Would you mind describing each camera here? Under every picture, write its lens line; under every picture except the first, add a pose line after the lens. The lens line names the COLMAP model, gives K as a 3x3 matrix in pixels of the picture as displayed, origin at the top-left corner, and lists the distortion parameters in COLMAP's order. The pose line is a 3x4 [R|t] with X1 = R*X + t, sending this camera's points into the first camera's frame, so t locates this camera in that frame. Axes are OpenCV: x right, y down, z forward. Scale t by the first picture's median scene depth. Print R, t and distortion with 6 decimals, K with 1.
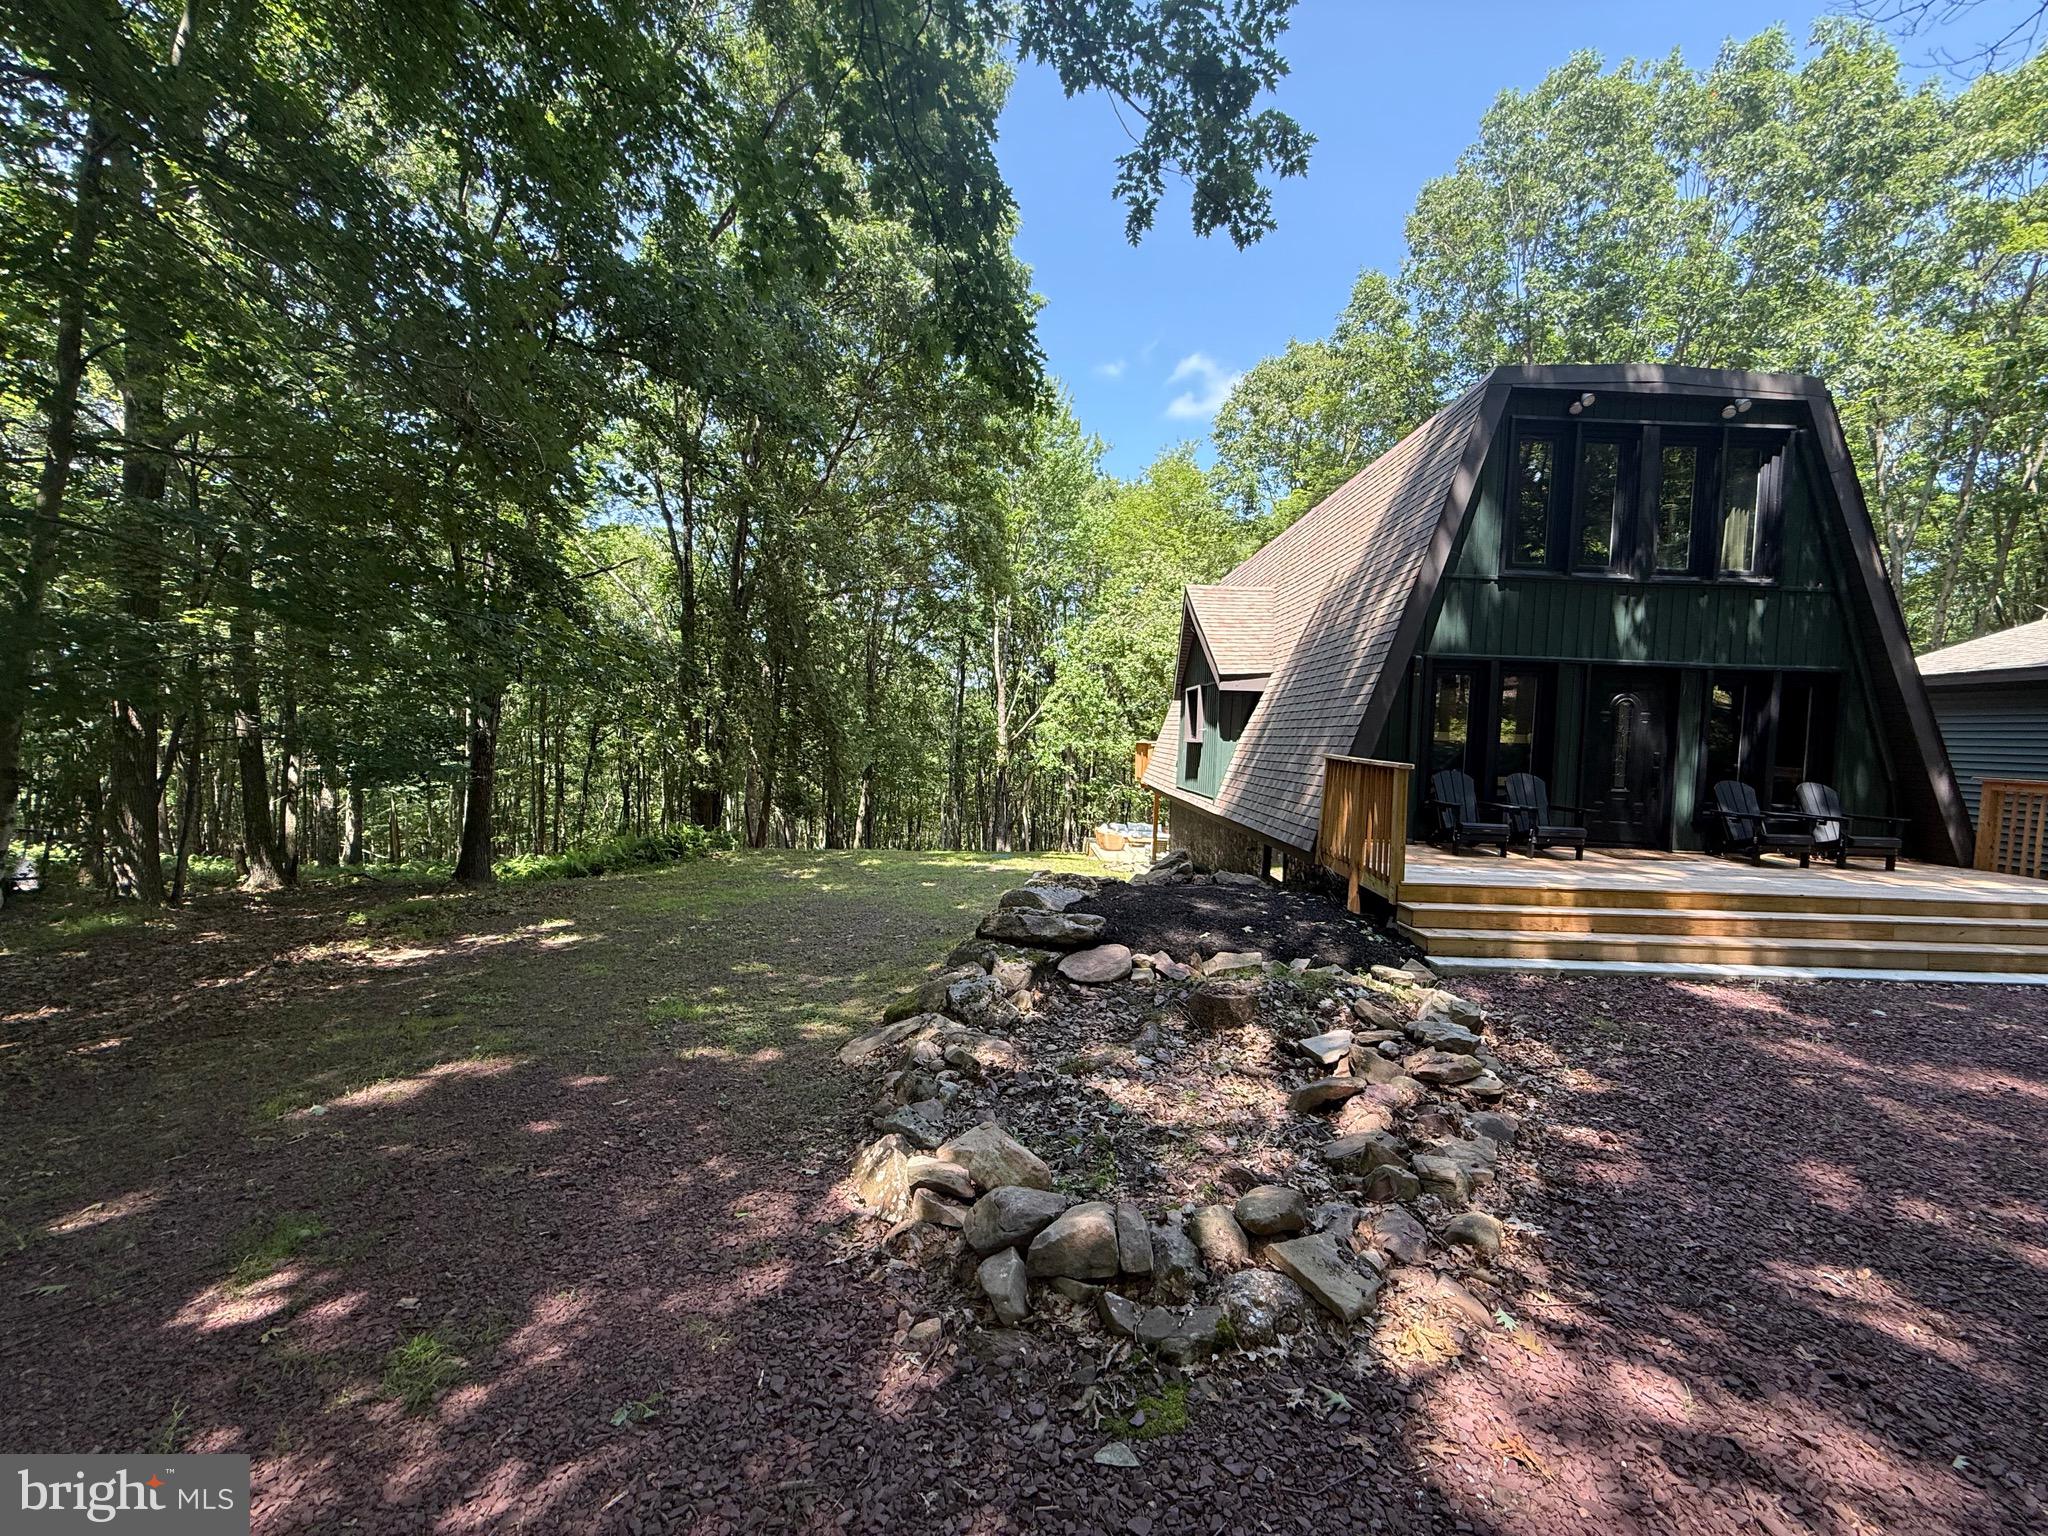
lens RADIAL K [[816.2, 0, 1025.5], [0, 816.2, 770.5], [0, 0, 1]] dist [0.004163, 0.001176]
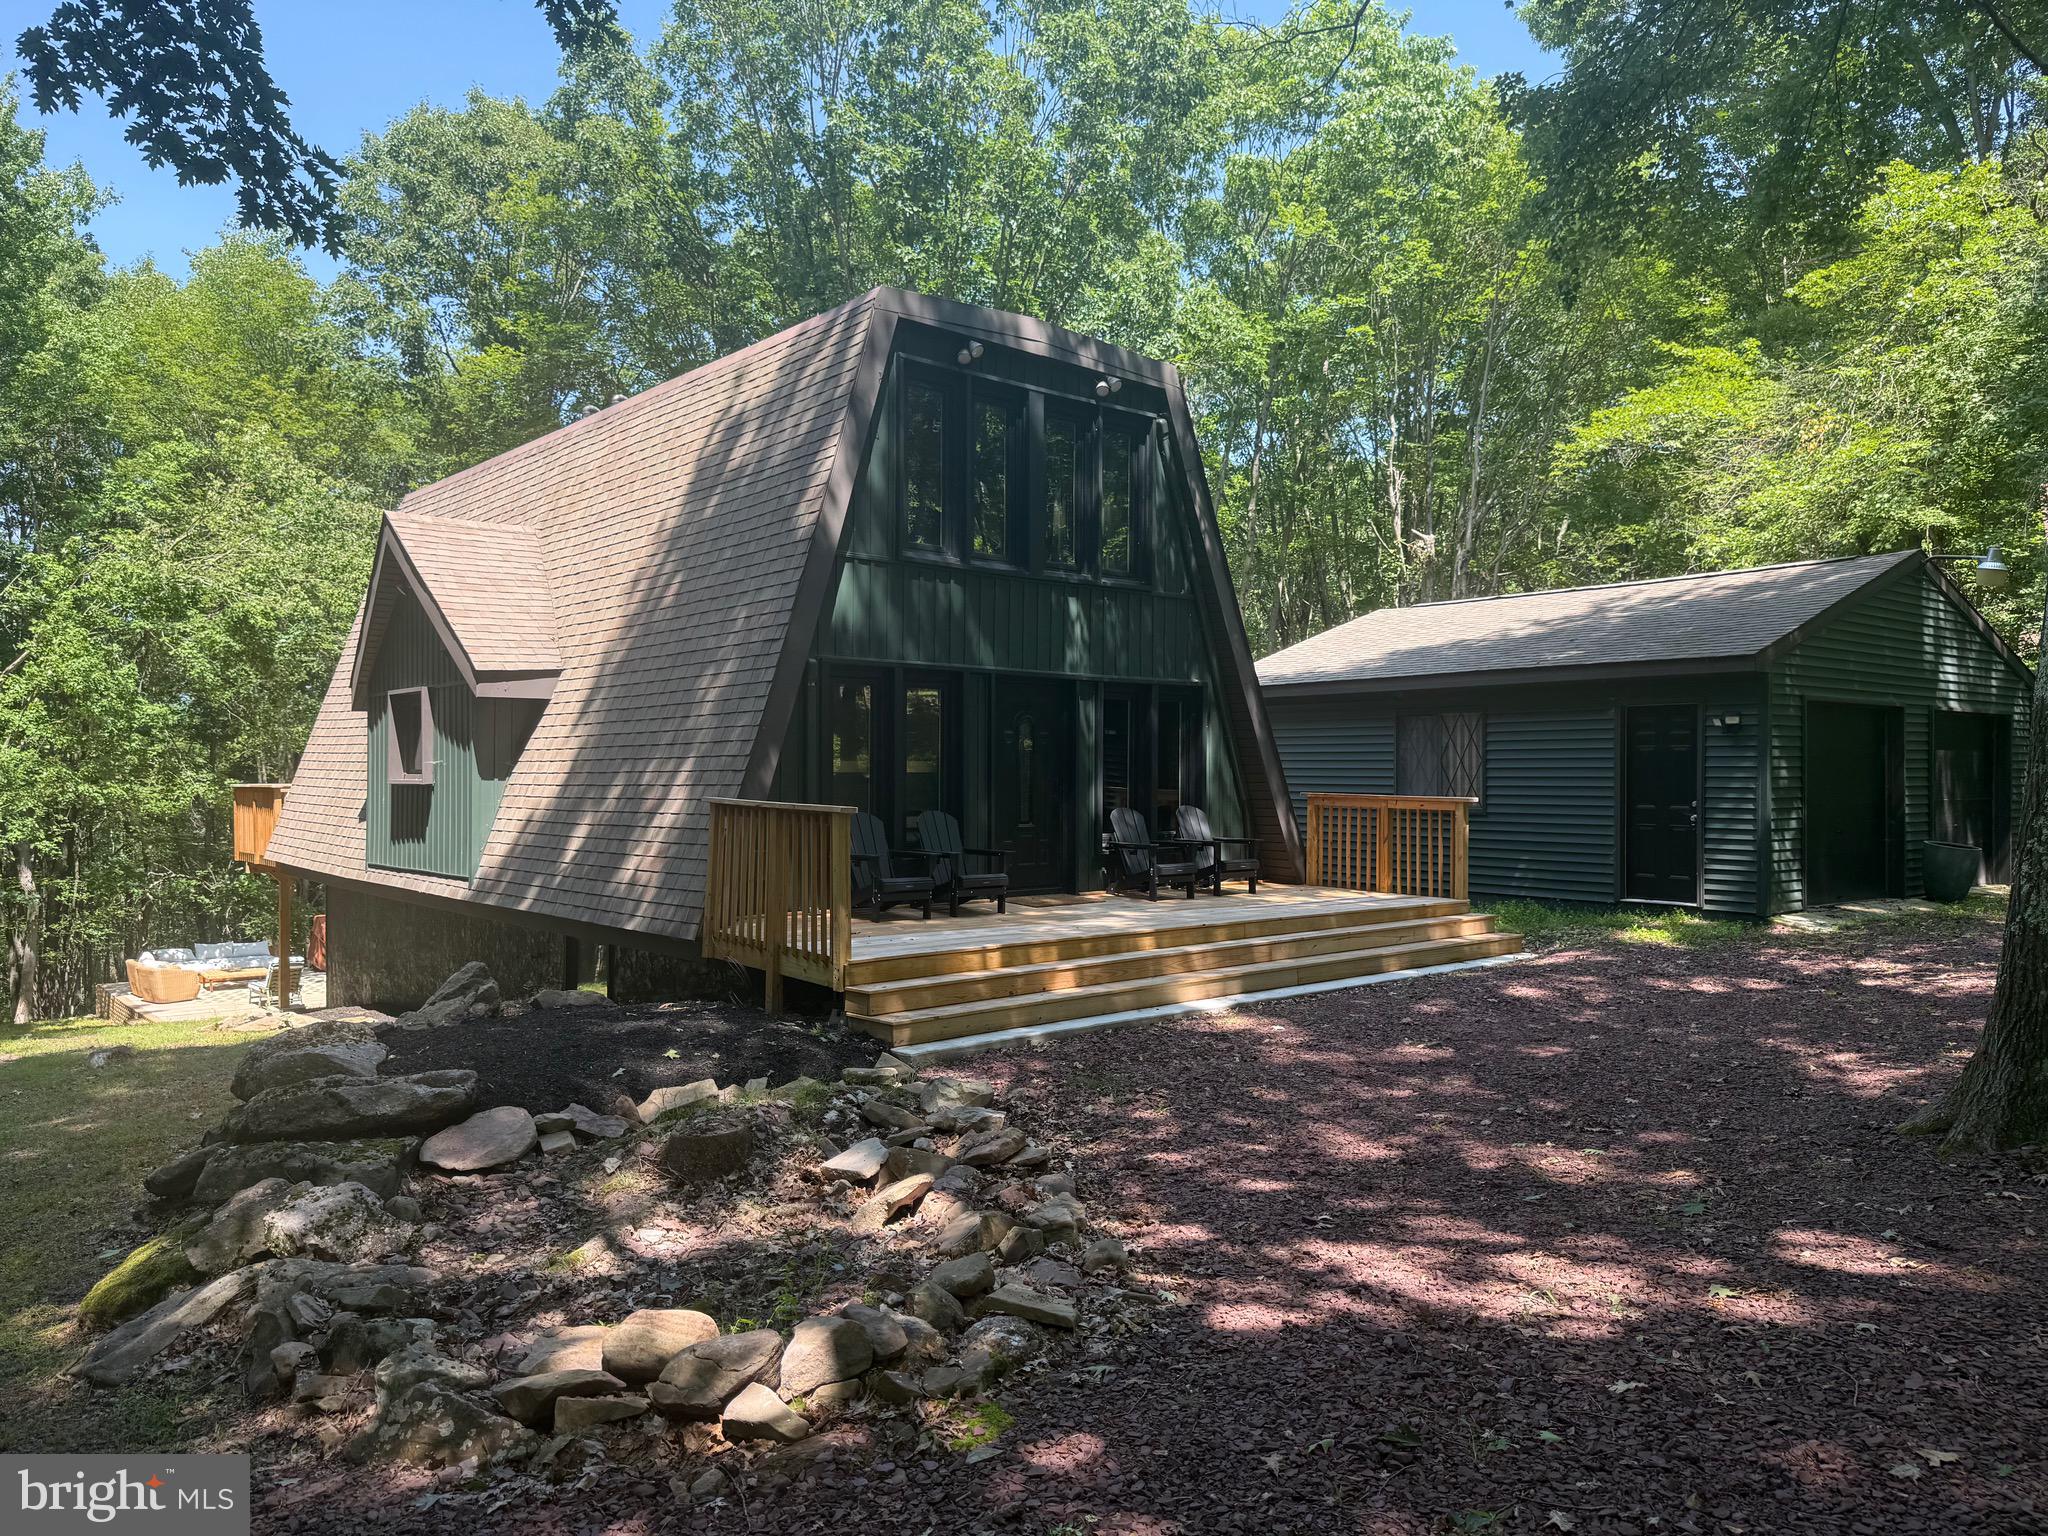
lens RADIAL K [[1448.3, 0, 1029.9], [0, 1448.3, 760.7], [0, 0, 1]] dist [0.043743, -0.022375]
pose [[0.764034, -0.026861, 0.644617, -0.208014], [0.053081, 0.998363, -0.021312, -0.009857], [-0.642989, 0.050500, 0.764209, -0.115656]]
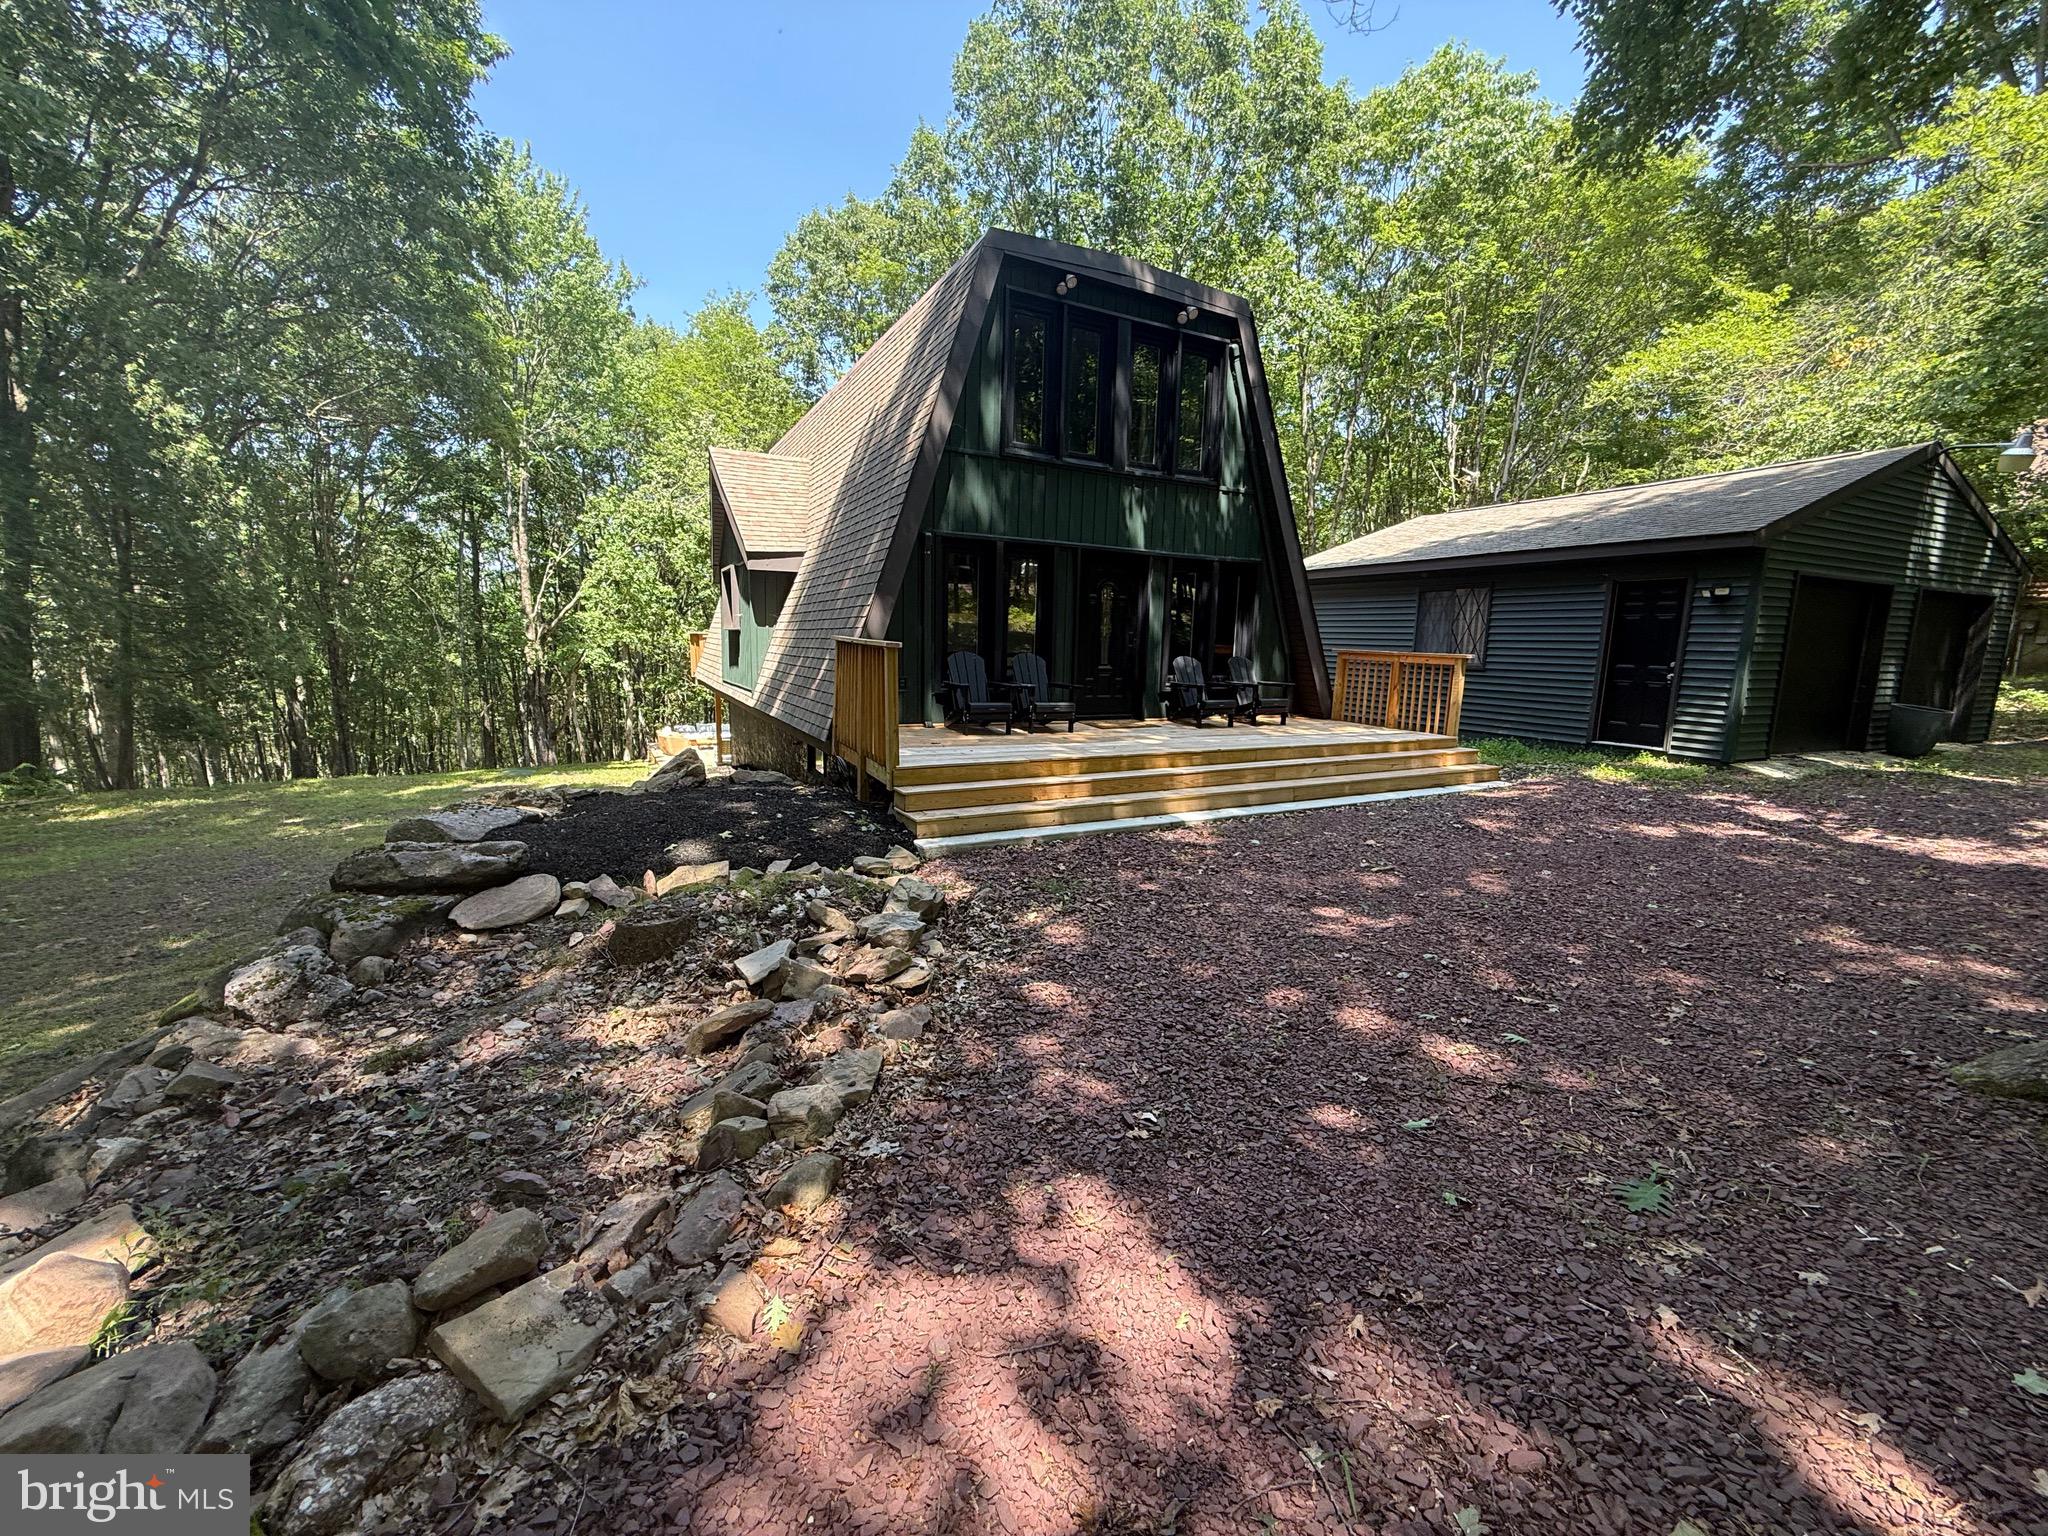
lens RADIAL K [[816.2, 0, 1023.1], [0, 816.2, 771.0], [0, 0, 1]] dist [0.004163, 0.001176]
pose [[0.890307, -0.084577, 0.447438, 0.121797], [0.026759, 0.990619, 0.134007, 0.012462], [-0.454574, -0.107335, 0.884218, 0.060688]]
